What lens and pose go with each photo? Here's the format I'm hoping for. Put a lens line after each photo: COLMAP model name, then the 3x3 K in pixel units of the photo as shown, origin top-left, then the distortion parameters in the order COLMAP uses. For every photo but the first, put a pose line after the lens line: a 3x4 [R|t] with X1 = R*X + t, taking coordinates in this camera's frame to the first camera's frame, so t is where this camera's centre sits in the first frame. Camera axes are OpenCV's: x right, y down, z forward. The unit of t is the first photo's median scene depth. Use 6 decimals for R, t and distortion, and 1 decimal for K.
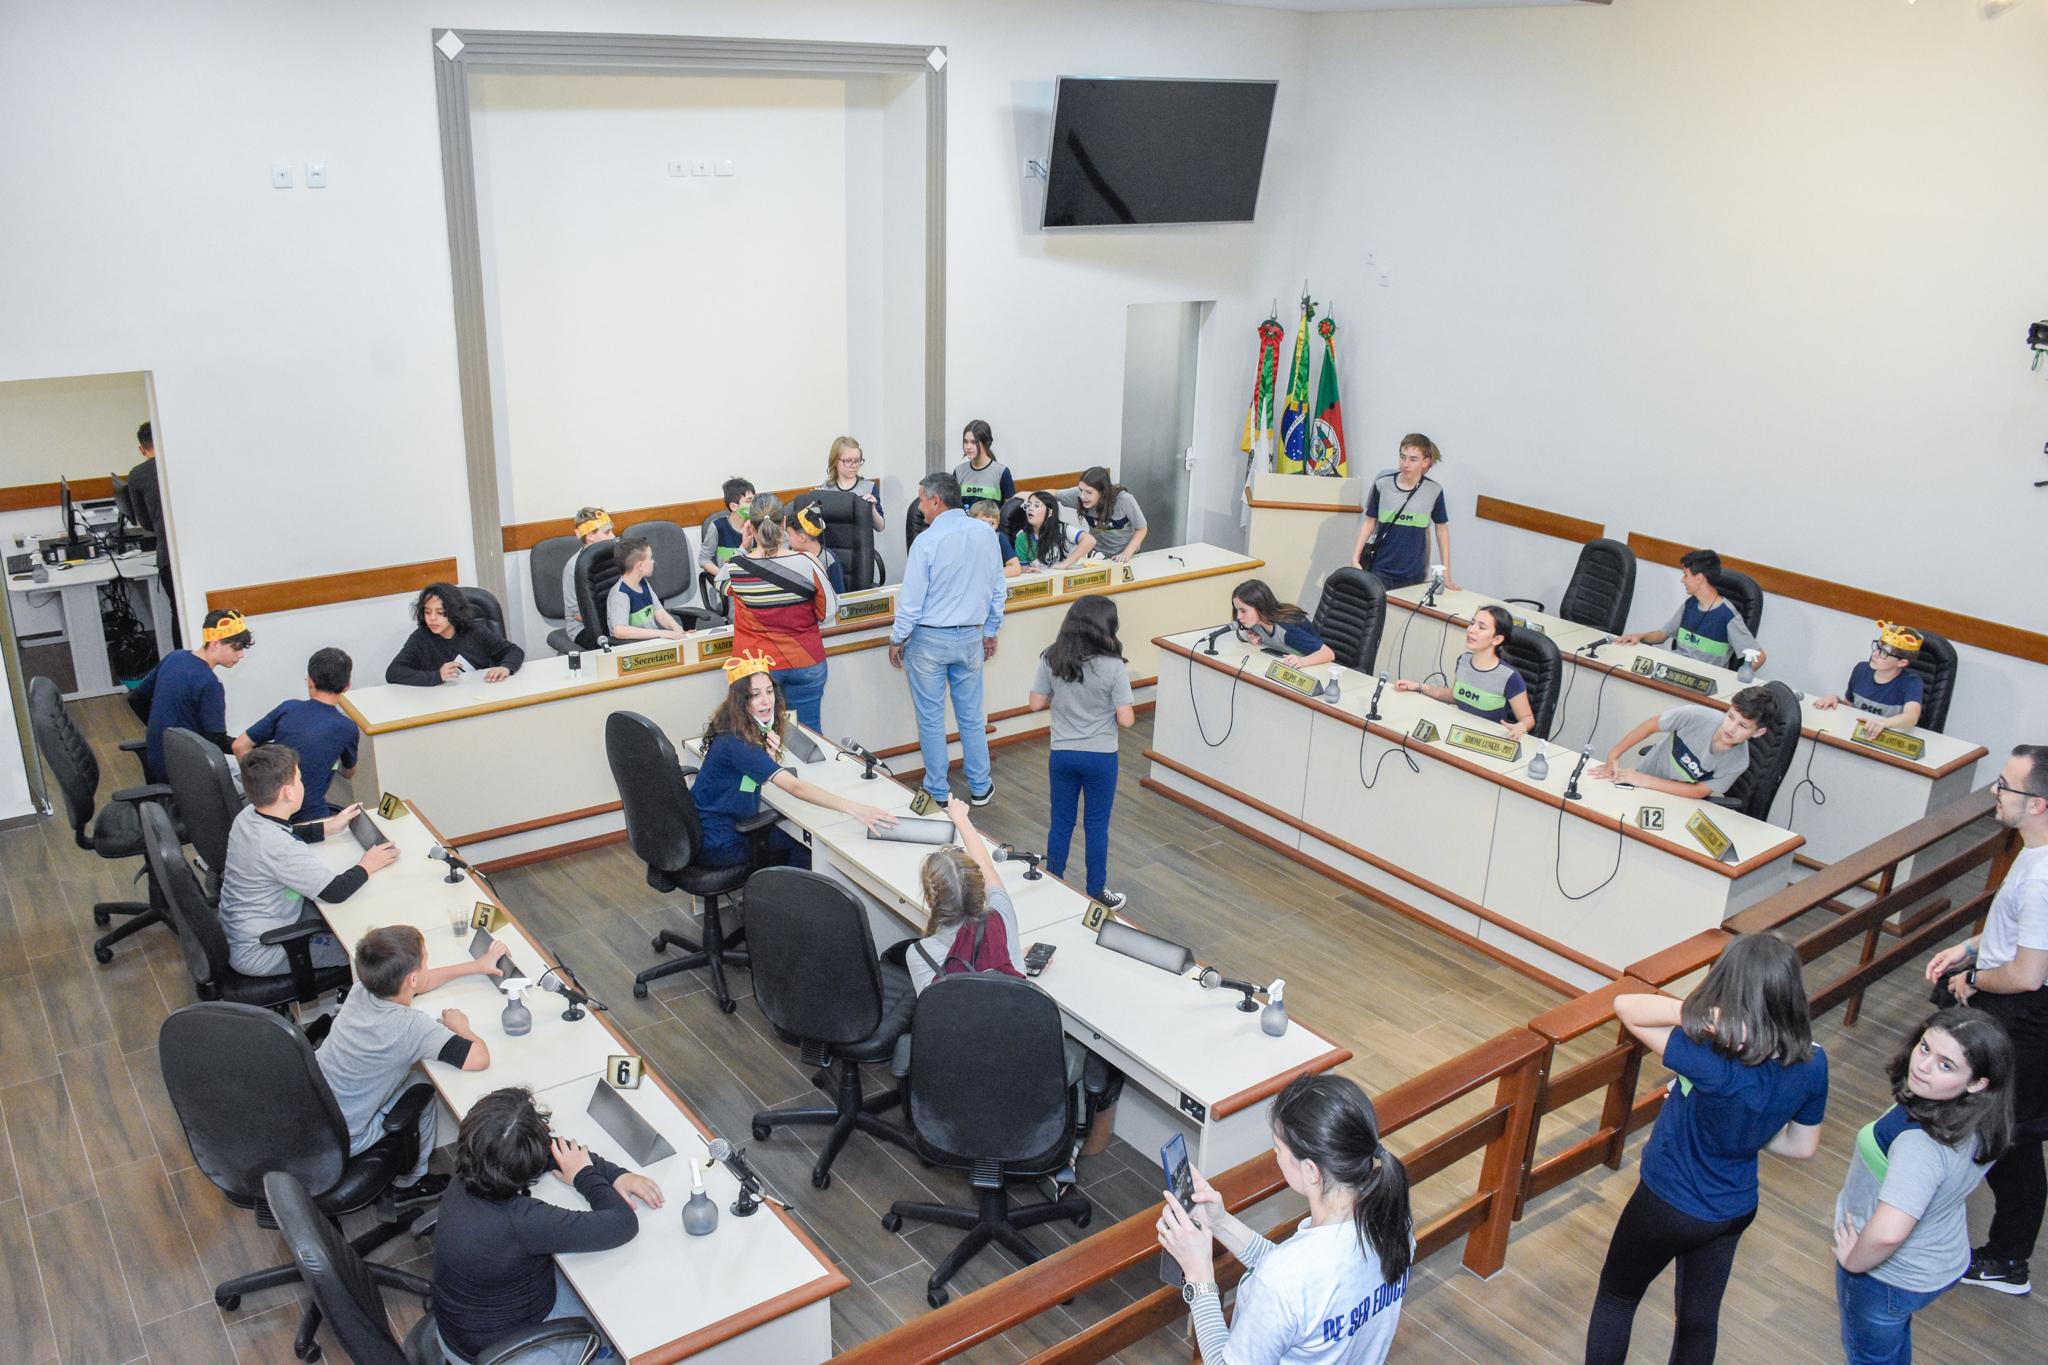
lens RADIAL K [[1603.9, 0, 1024.0], [0, 1603.9, 682.5], [0, 0, 1]] dist [-0.090073, 0.038365]
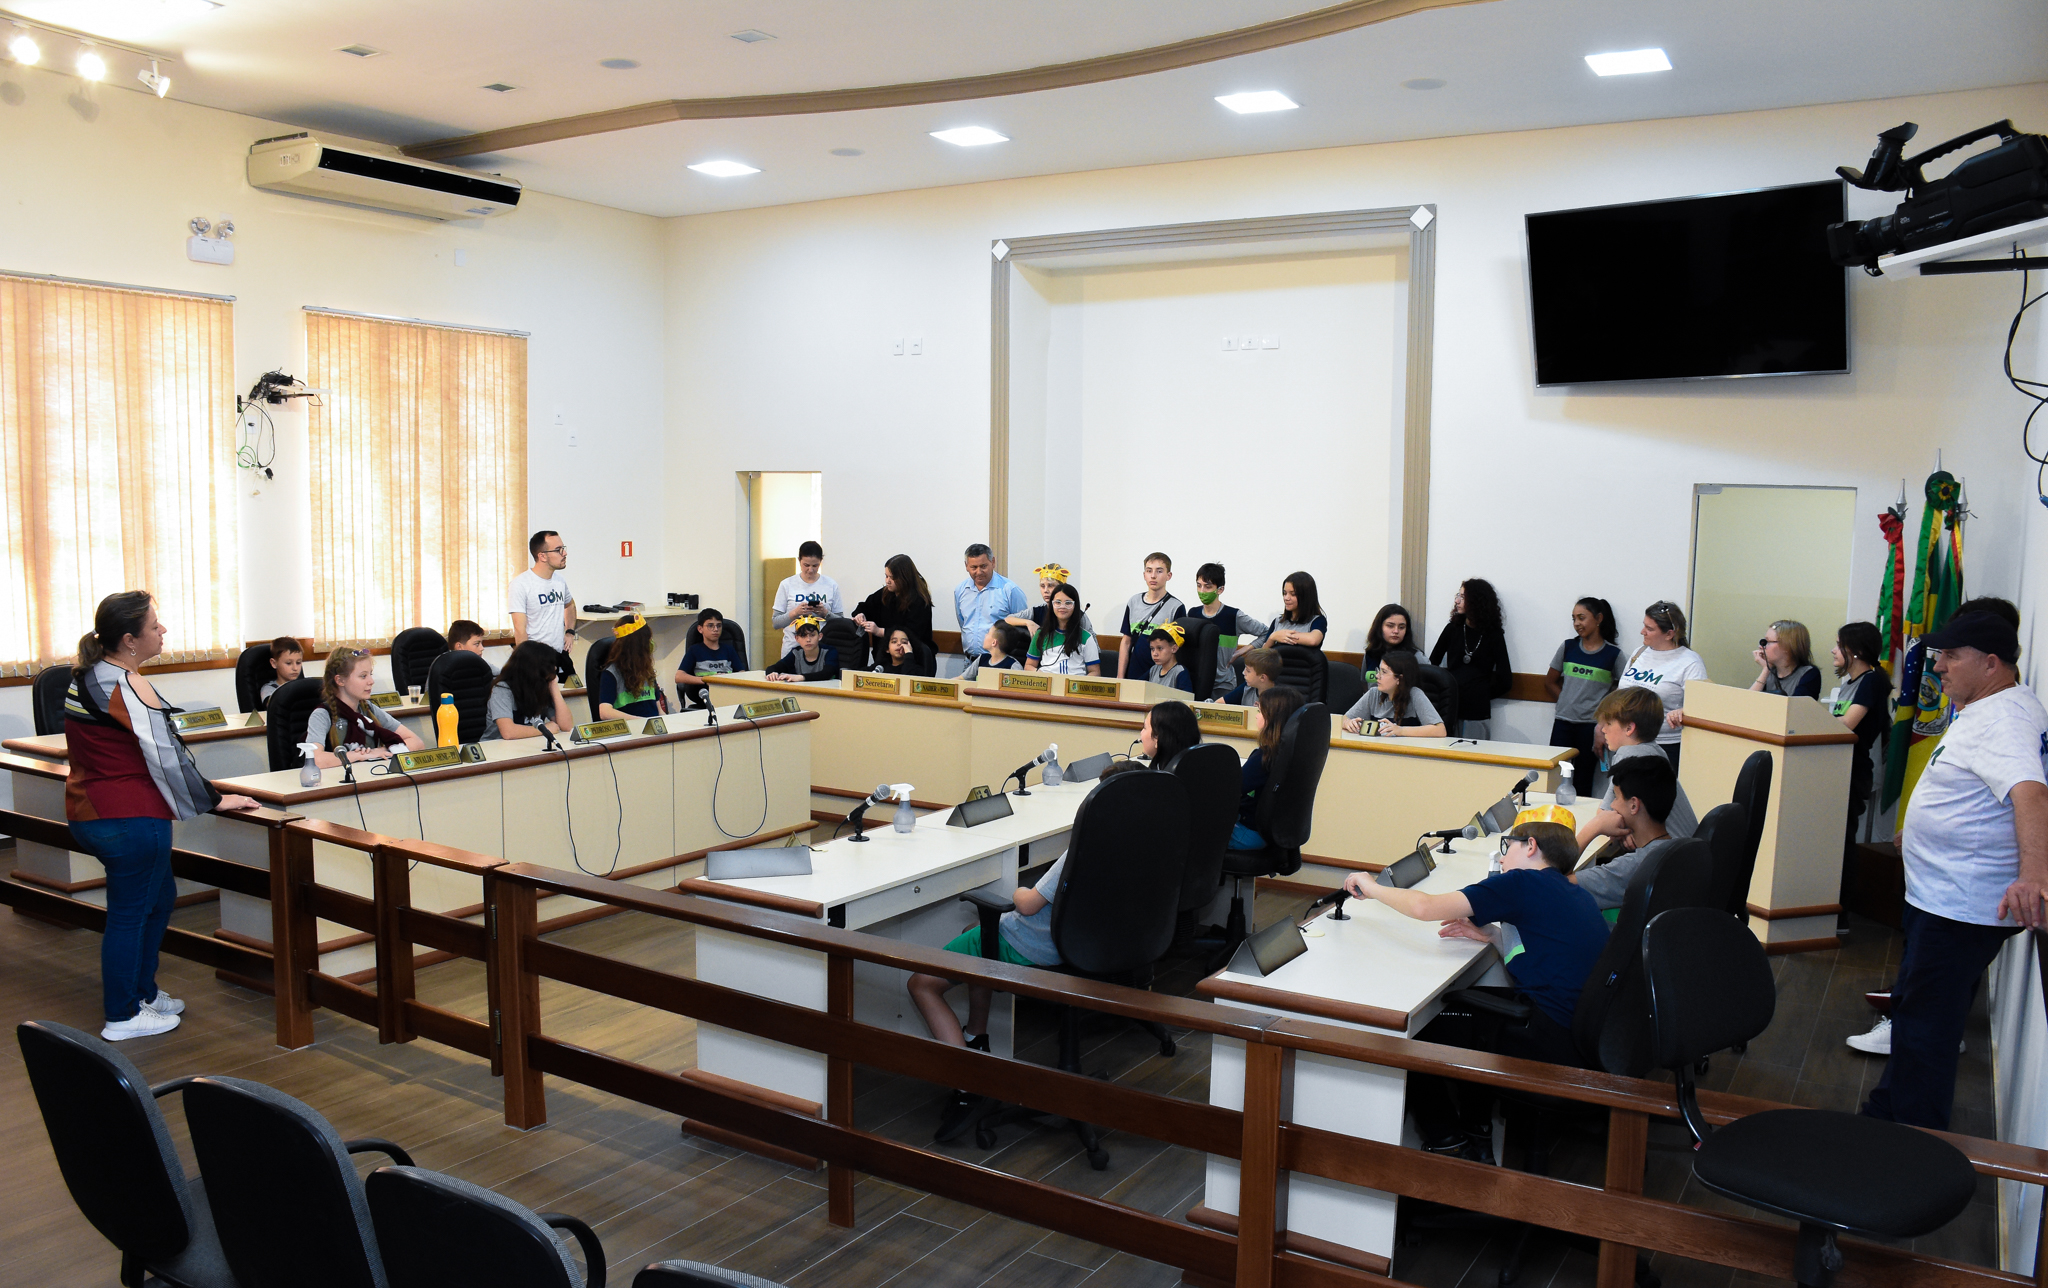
lens RADIAL K [[1634.2, 0, 1020.8], [0, 1634.2, 701.7], [0, 0, 1]] dist [-0.071479, -0.001181]
pose [[0.380422, 0.097864, -0.919621, 1.051085], [-0.317066, 0.947920, -0.030286, 0.002816], [0.868763, 0.303102, 0.391639, 0.624206]]
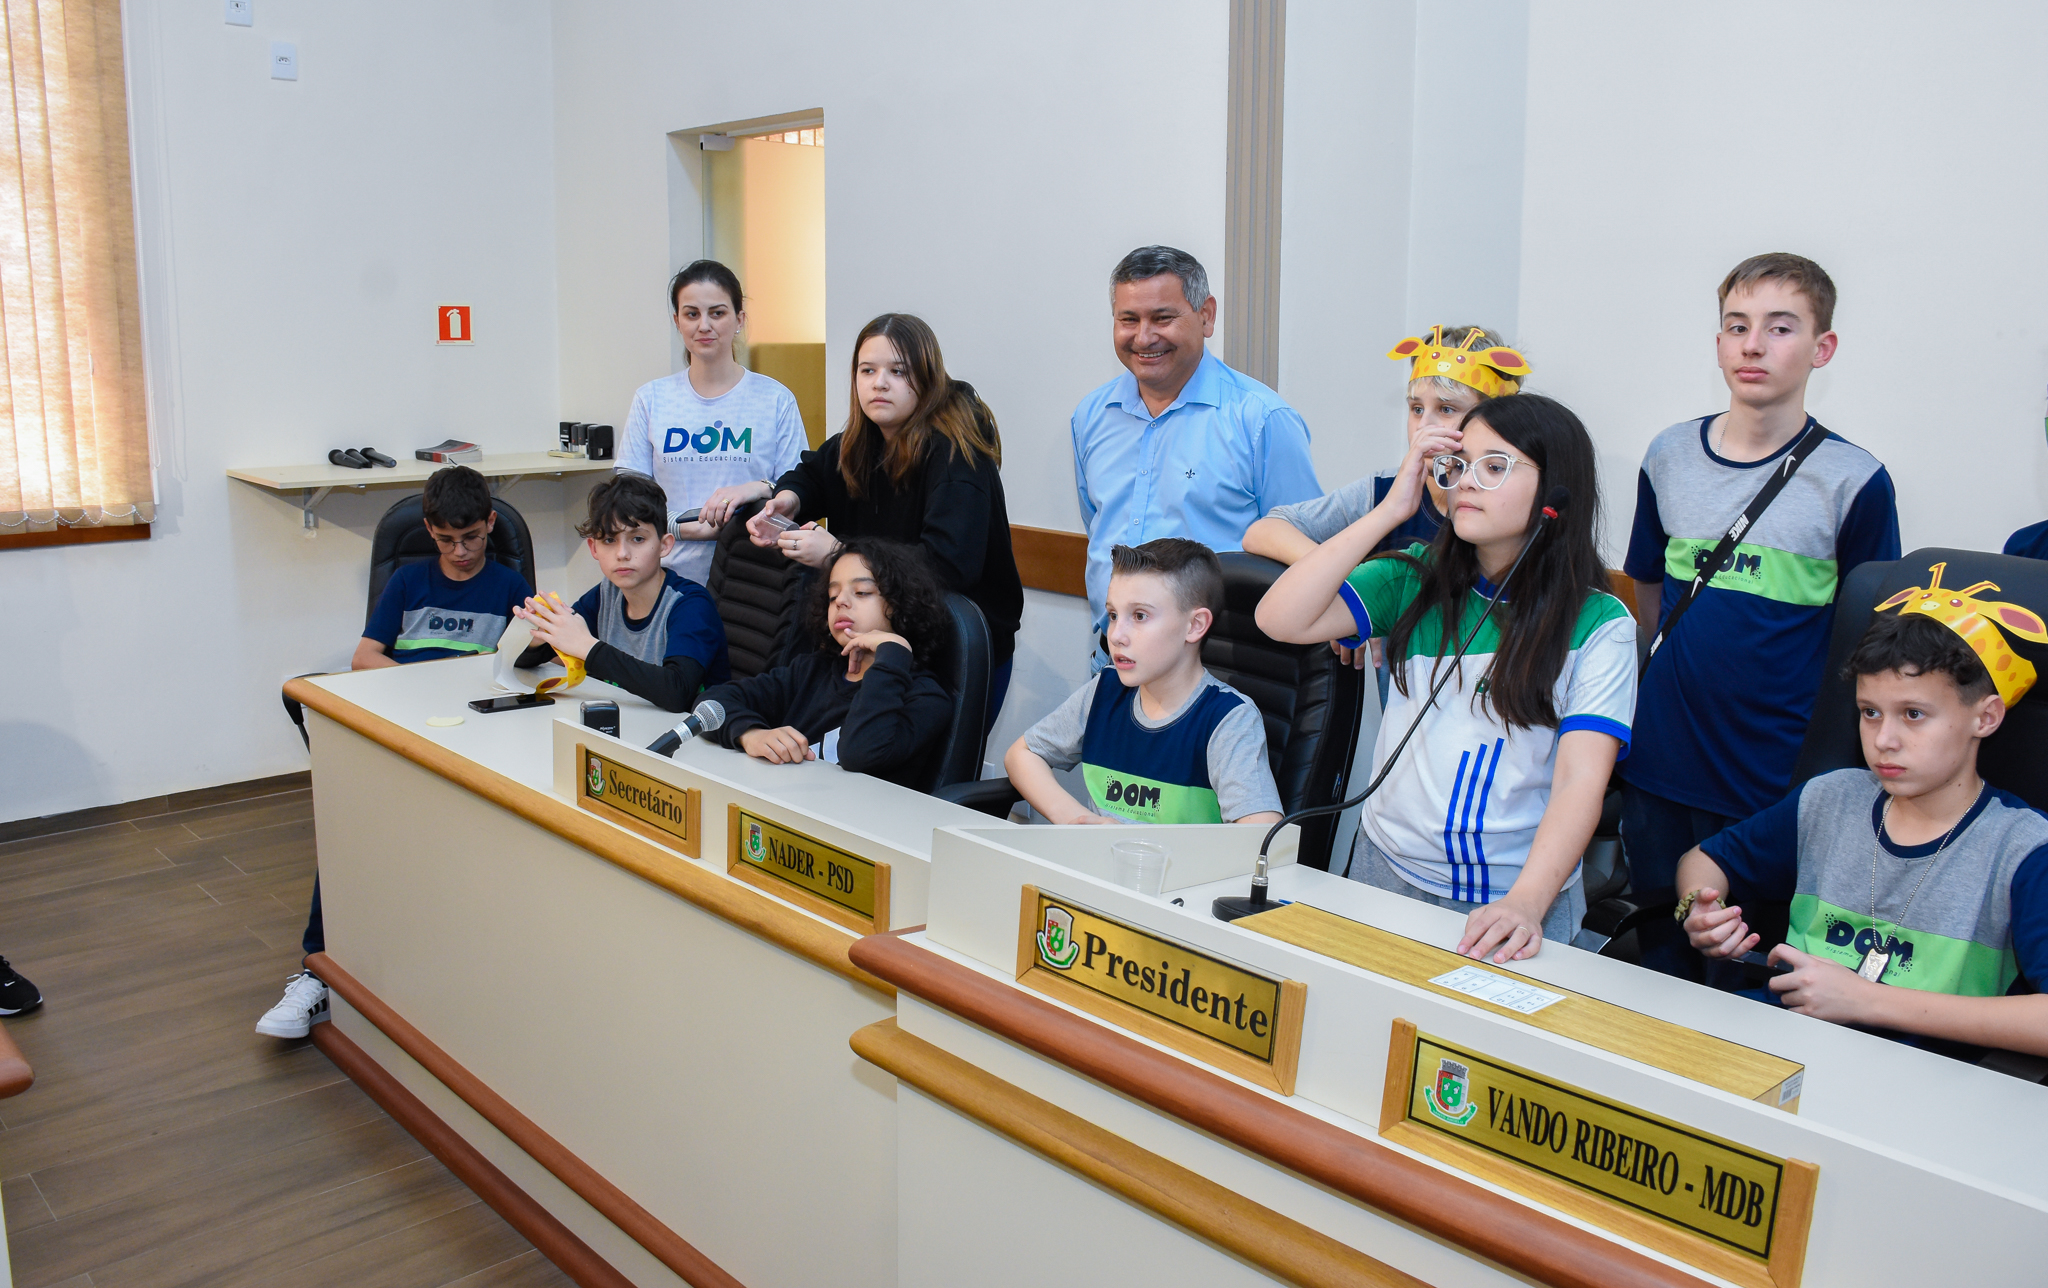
lens RADIAL K [[1548.2, 0, 1078.1], [0, 1548.2, 640.9], [0, 0, 1]] dist [0.089885, 0.000577]
pose [[0.232220, 0.174901, -0.956809, 0.074969], [-0.322187, 0.941998, 0.093998, -0.107349], [0.917752, 0.286444, 0.275101, 1.041130]]
